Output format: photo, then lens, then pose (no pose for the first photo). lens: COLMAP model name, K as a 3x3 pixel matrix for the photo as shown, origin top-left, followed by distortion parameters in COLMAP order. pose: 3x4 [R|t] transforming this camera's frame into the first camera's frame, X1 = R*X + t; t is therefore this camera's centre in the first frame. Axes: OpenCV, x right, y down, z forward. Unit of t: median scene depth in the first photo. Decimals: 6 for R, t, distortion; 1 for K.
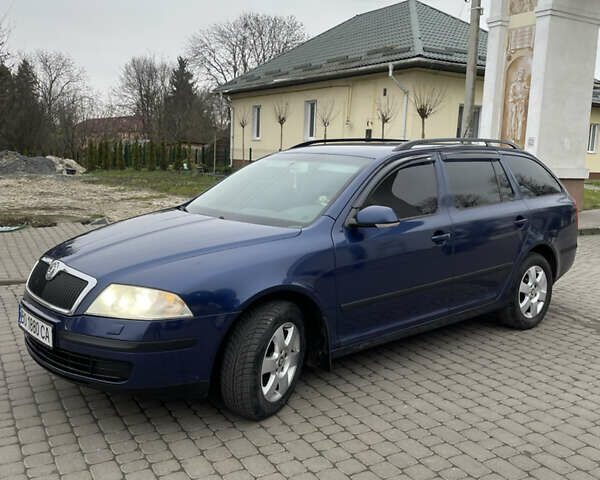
lens RADIAL K [[604.7, 0, 300.0], [0, 604.7, 240.0], [0, 0, 1]] dist [0.108052, -0.146427]
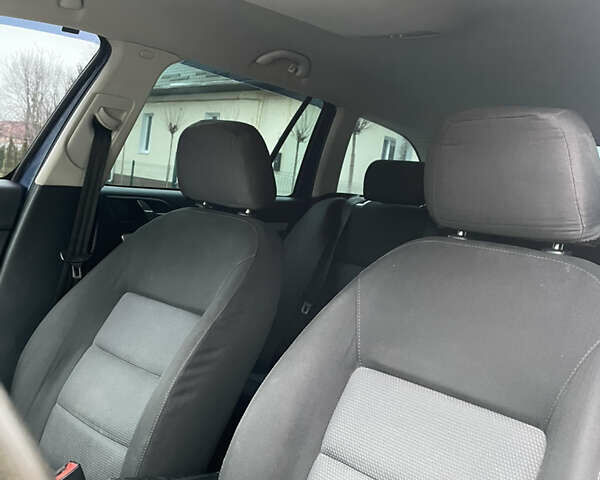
lens RADIAL K [[604.7, 0, 300.0], [0, 604.7, 240.0], [0, 0, 1]] dist [0.108052, -0.146427]
pose [[0.981861, 0.098297, 0.162130, 0.029599], [-0.088114, 0.993727, -0.068859, -0.013814], [-0.167881, 0.053324, 0.984364, 0.284414]]
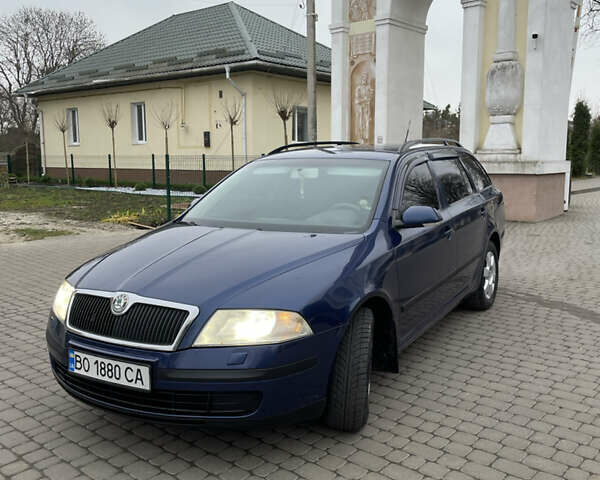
lens RADIAL K [[604.7, 0, 300.0], [0, 604.7, 240.0], [0, 0, 1]] dist [0.108052, -0.146427]
pose [[0.944556, -0.083527, 0.317549, -0.111789], [0.084096, 0.996386, 0.011939, -0.007931], [-0.317398, 0.015427, 0.948167, 0.022704]]
